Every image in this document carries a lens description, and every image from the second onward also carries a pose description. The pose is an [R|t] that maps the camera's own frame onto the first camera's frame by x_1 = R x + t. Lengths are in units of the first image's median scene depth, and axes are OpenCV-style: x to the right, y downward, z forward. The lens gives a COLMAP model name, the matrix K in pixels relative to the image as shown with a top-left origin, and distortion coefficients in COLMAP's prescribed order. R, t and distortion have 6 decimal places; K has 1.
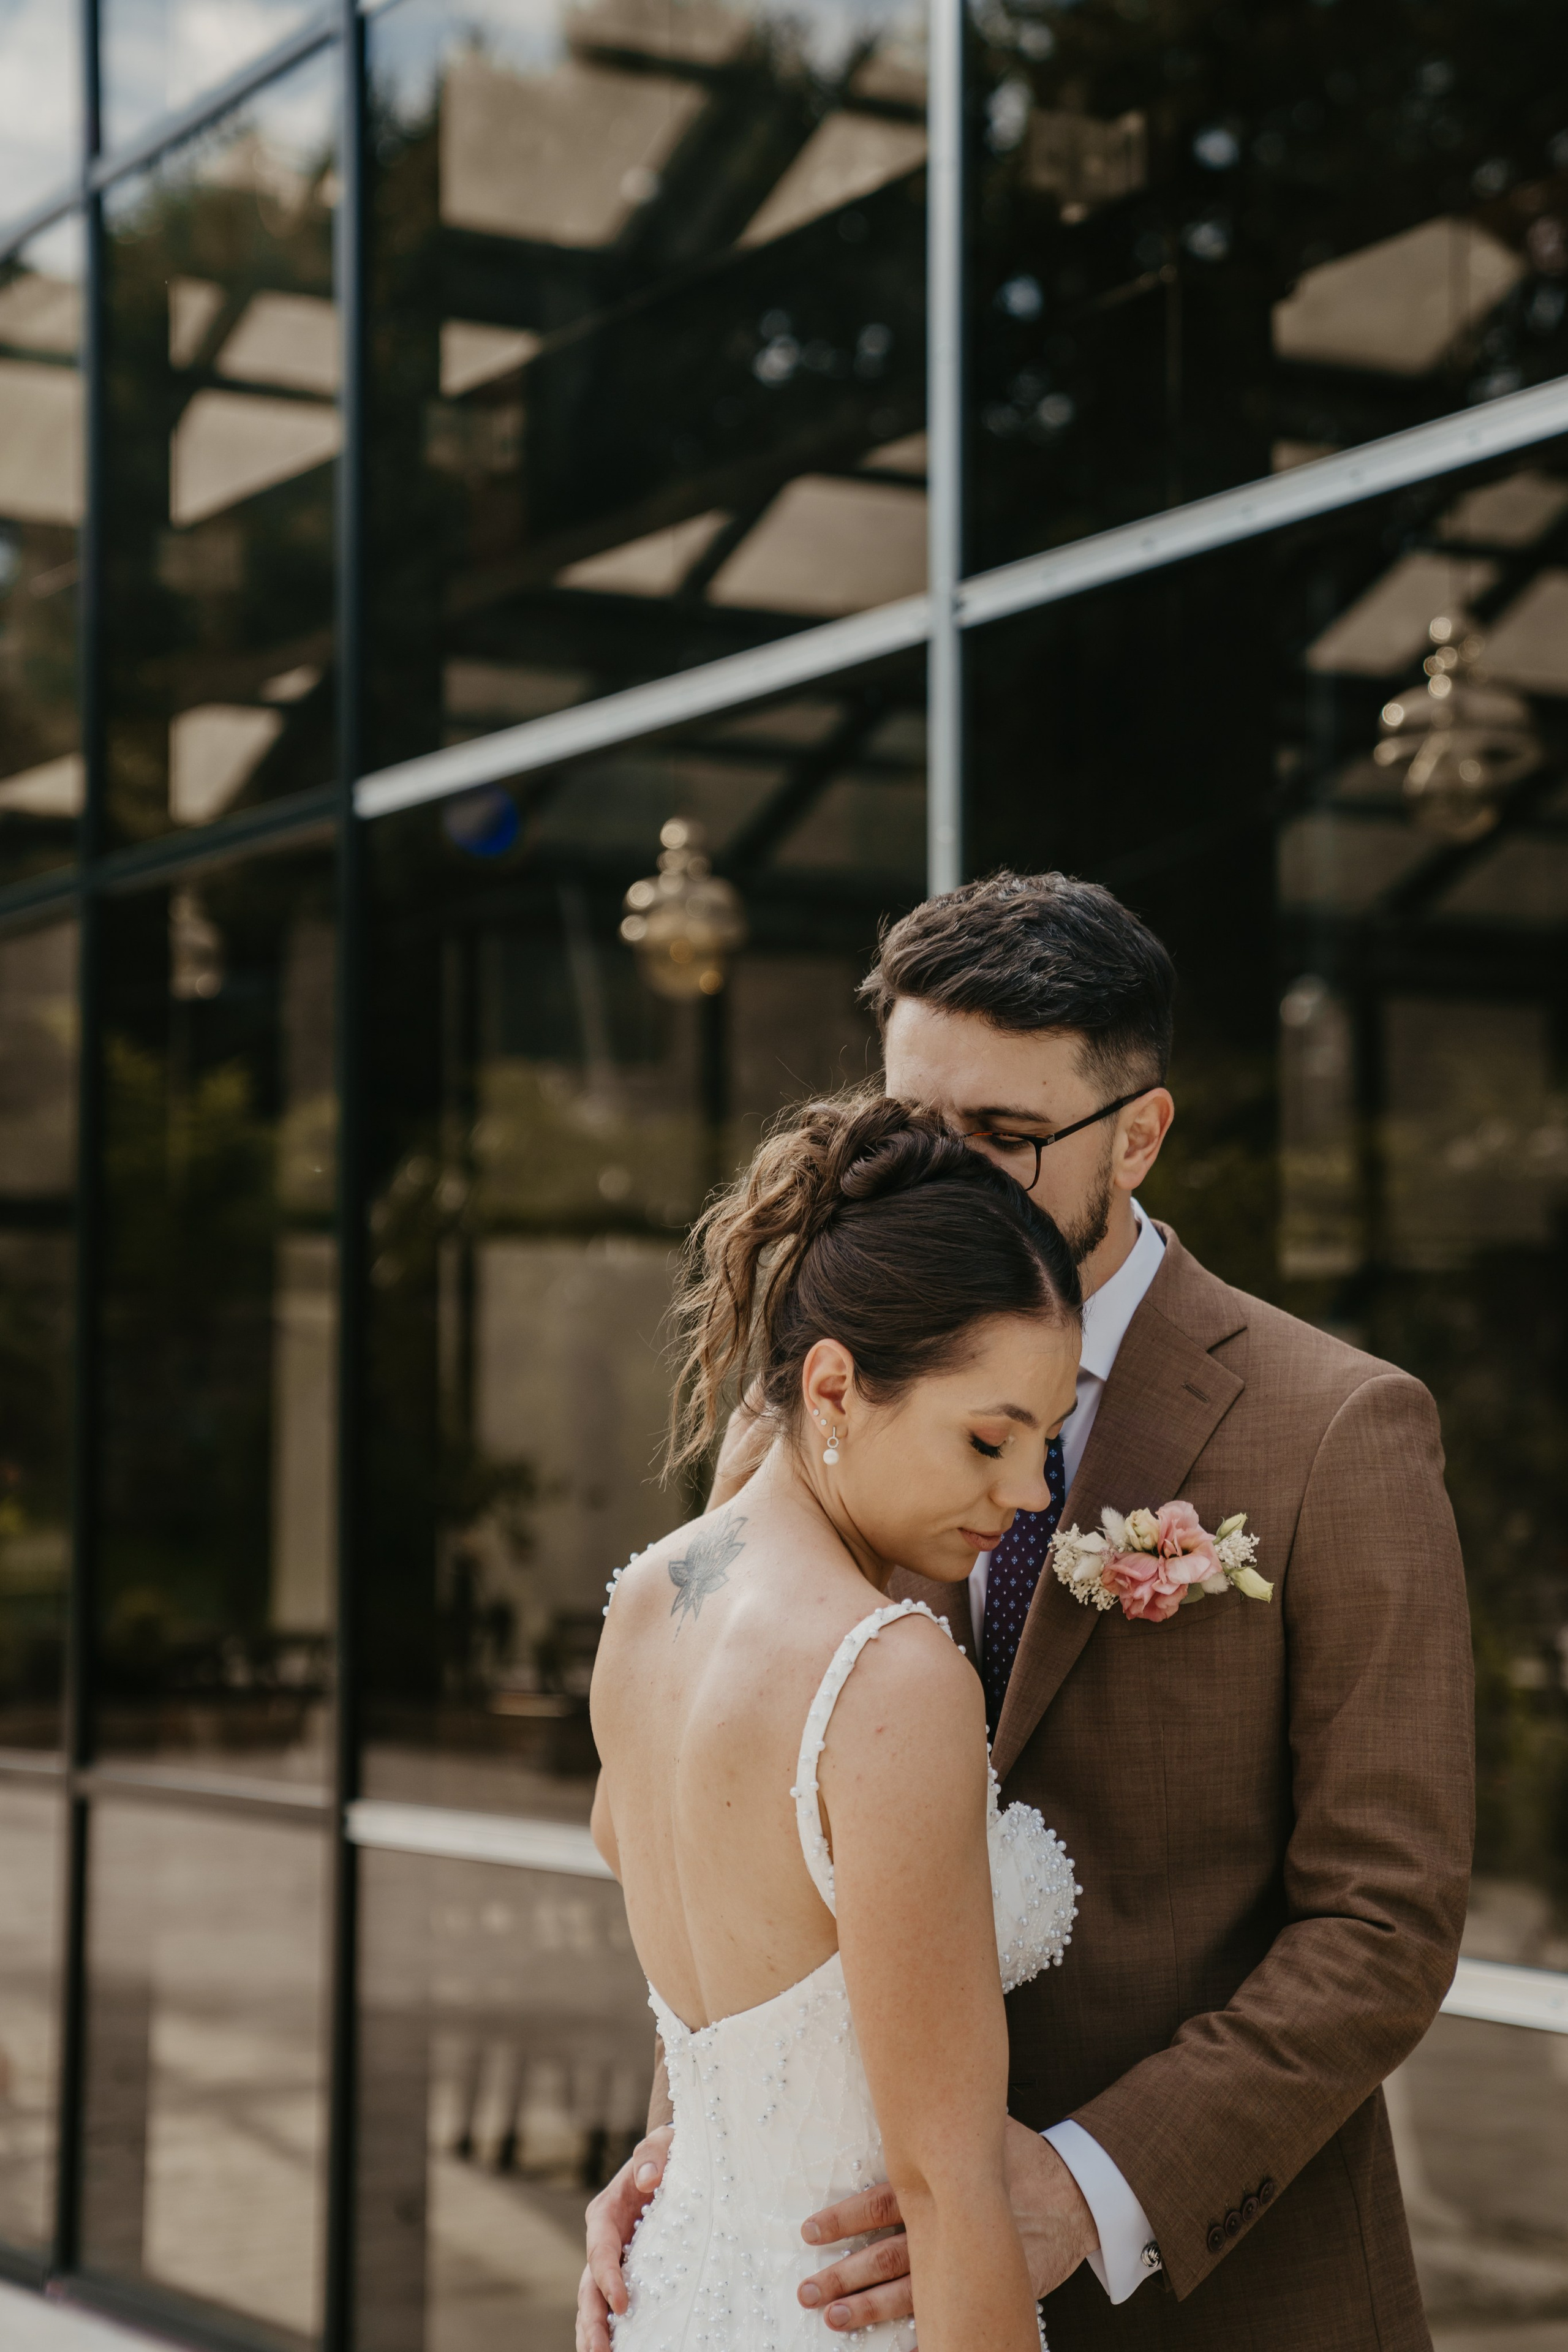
lens RADIAL K [[4198.8, 0, 810.5], [0, 4198.8, 1198.6], [0, 0, 1]] dist [0.356045, 0.000000]
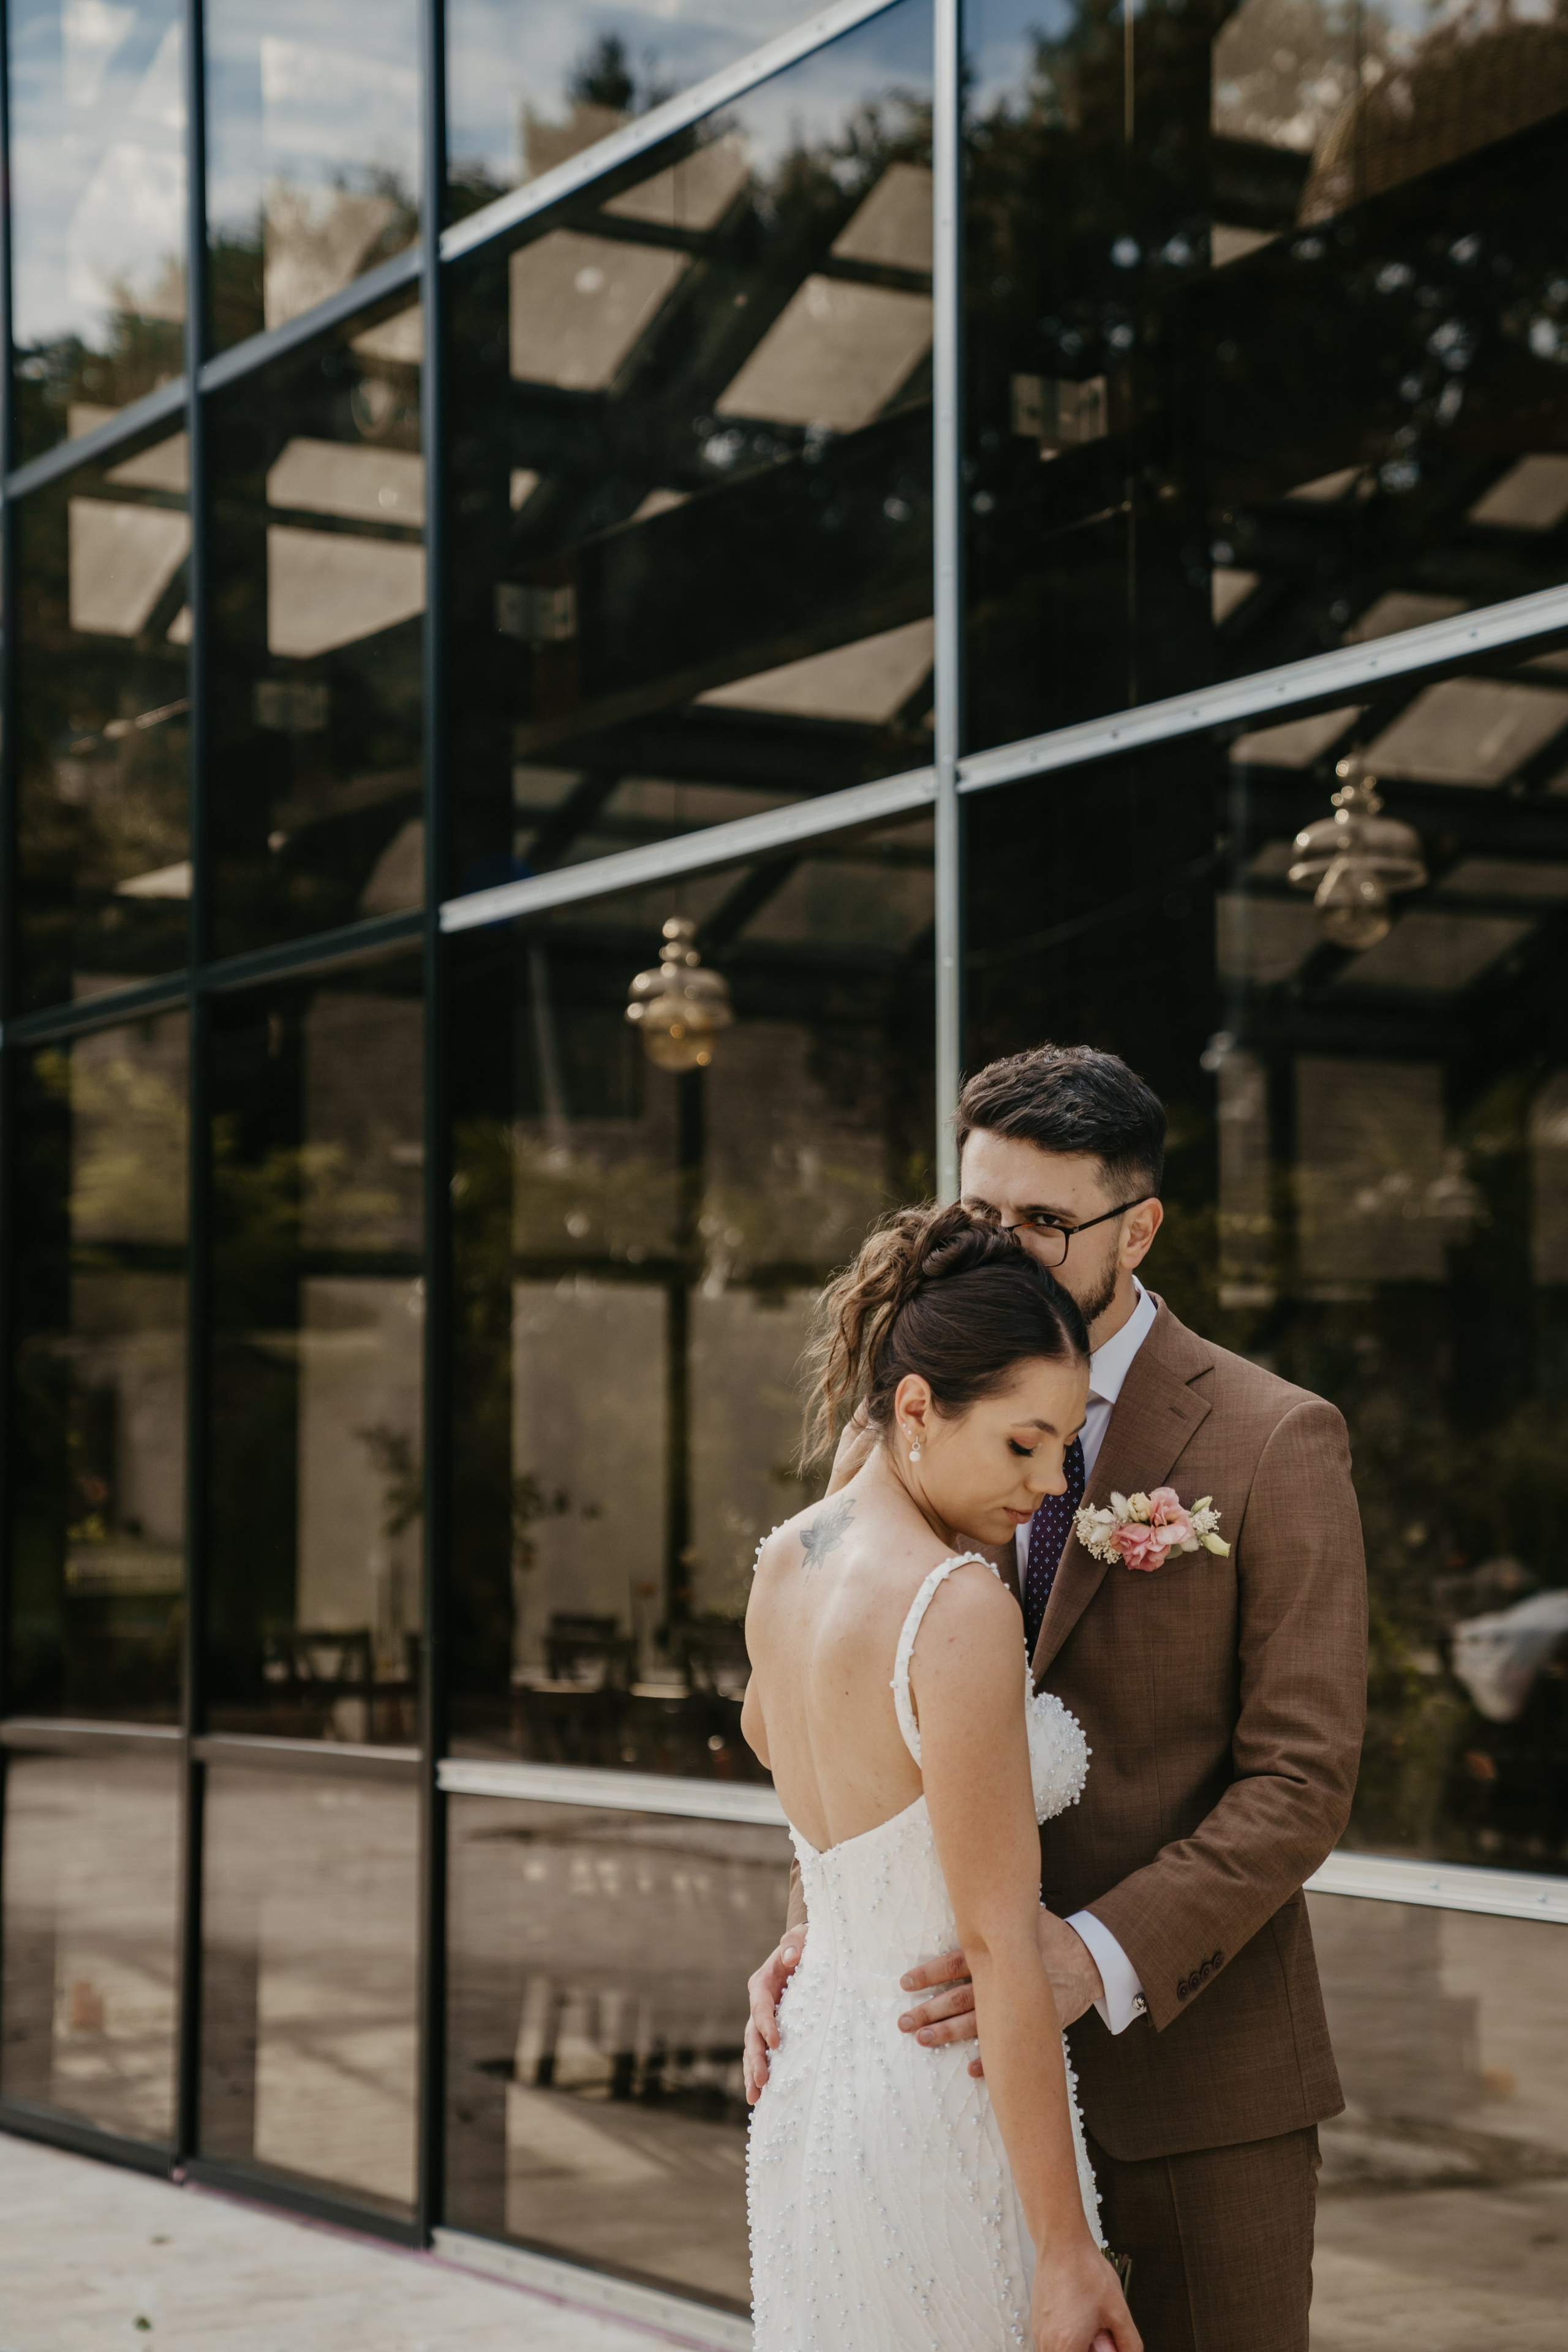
lens RADIAL K [[4198.8, 0, 805.0], [0, 4198.8, 1257.1], [0, 0, 1]] dist [0.356045, 0.000000]
pose [[0.999793, 0.003524, 0.020057, -0.062282], [-0.003581, 0.999990, 0.002788, -0.010458], [-0.020047, -0.002860, 0.999795, -0.429053]]
